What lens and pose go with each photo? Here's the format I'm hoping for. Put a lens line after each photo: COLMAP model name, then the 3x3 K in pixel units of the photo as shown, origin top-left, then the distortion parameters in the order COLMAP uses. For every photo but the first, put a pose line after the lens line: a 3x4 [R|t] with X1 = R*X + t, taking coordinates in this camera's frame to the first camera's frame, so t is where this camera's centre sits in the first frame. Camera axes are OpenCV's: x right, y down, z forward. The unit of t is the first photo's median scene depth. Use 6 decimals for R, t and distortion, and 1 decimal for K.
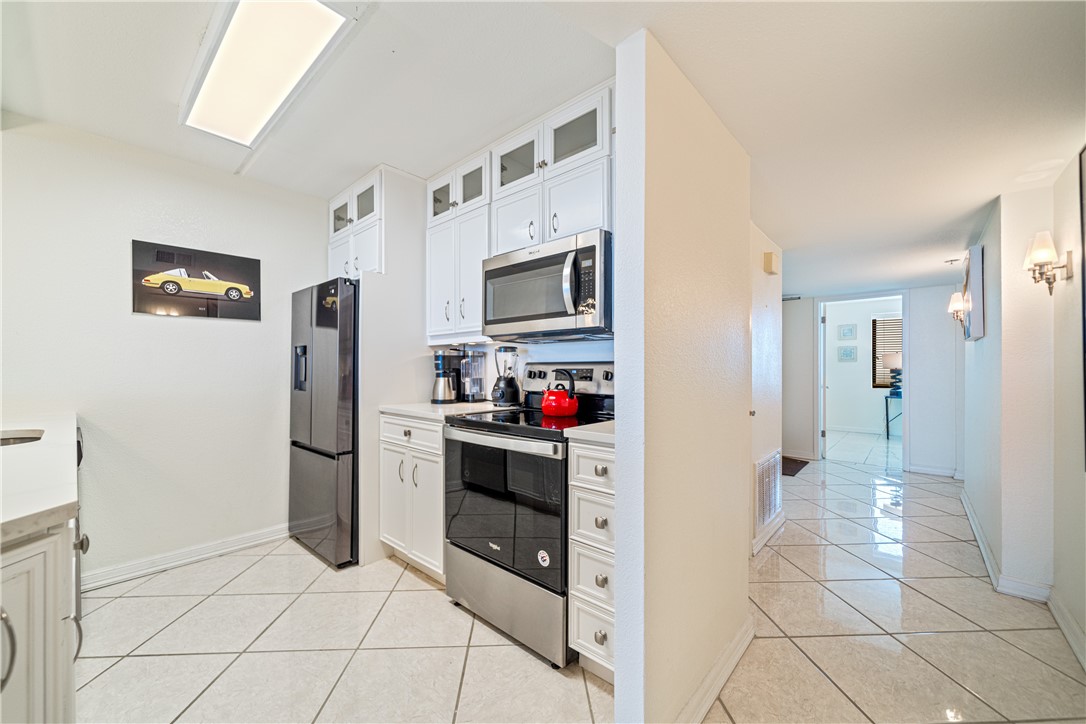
lens RADIAL K [[414.3, 0, 543.3], [0, 414.3, 368.5], [0, 0, 1]] dist [-0.001379, -0.000035]
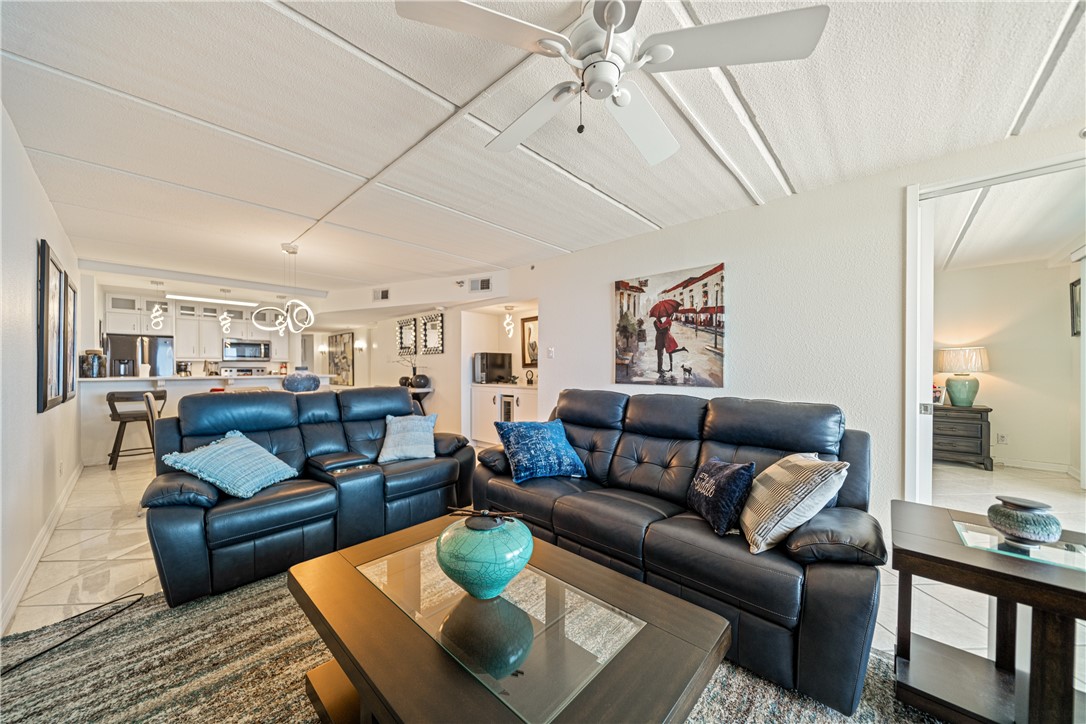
lens RADIAL K [[378.3, 0, 541.2], [0, 378.3, 369.4], [0, 0, 1]] dist [0.000592, 0.000123]
pose [[0.012689, -0.007922, 0.999888, -2.957575], [-0.004361, 0.999959, 0.007978, -0.035264], [-0.999910, -0.004462, 0.012654, -1.538849]]
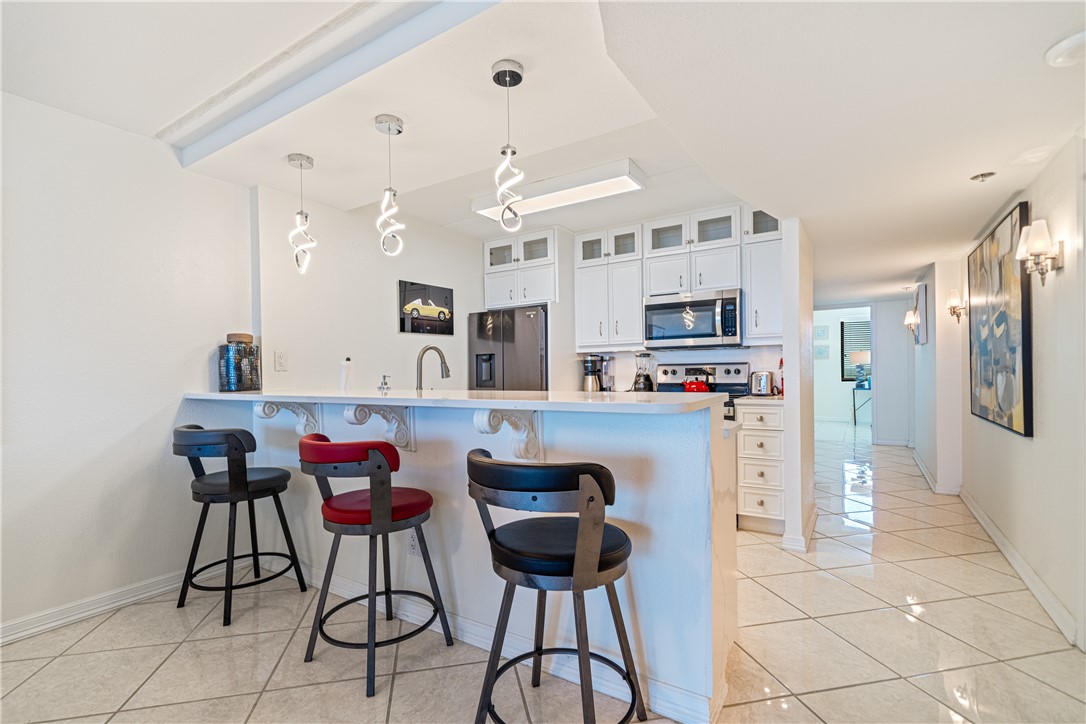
lens RADIAL K [[497.0, 0, 541.2], [0, 497.0, 372.8], [0, 0, 1]] dist [-0.000591, -0.000203]
pose [[0.987529, -0.015992, 0.156621, -0.729482], [0.014926, 0.999857, 0.007979, -0.003938], [-0.156726, -0.005542, 0.987627, -0.681970]]
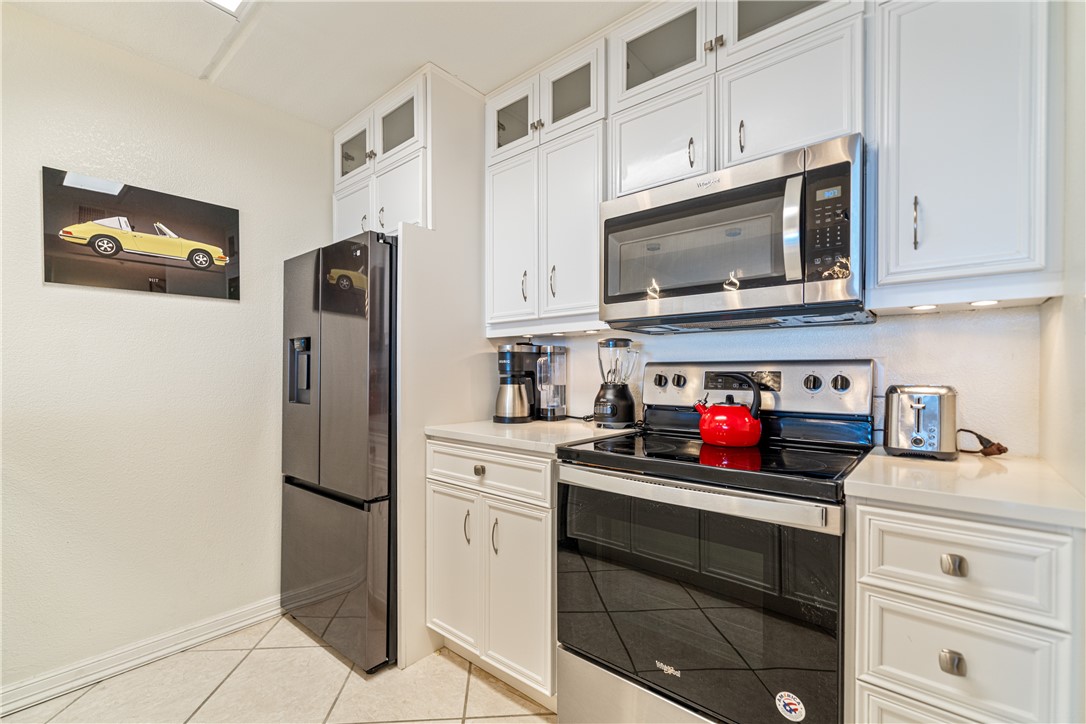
lens RADIAL K [[470.4, 0, 540.8], [0, 470.4, 375.9], [0, 0, 1]] dist [-0.000139, 0.000085]
pose [[0.999690, 0.001056, 0.024880, -0.232025], [-0.001288, 0.999956, 0.009320, 0.000726], [-0.024869, -0.009349, 0.999647, 0.240601]]
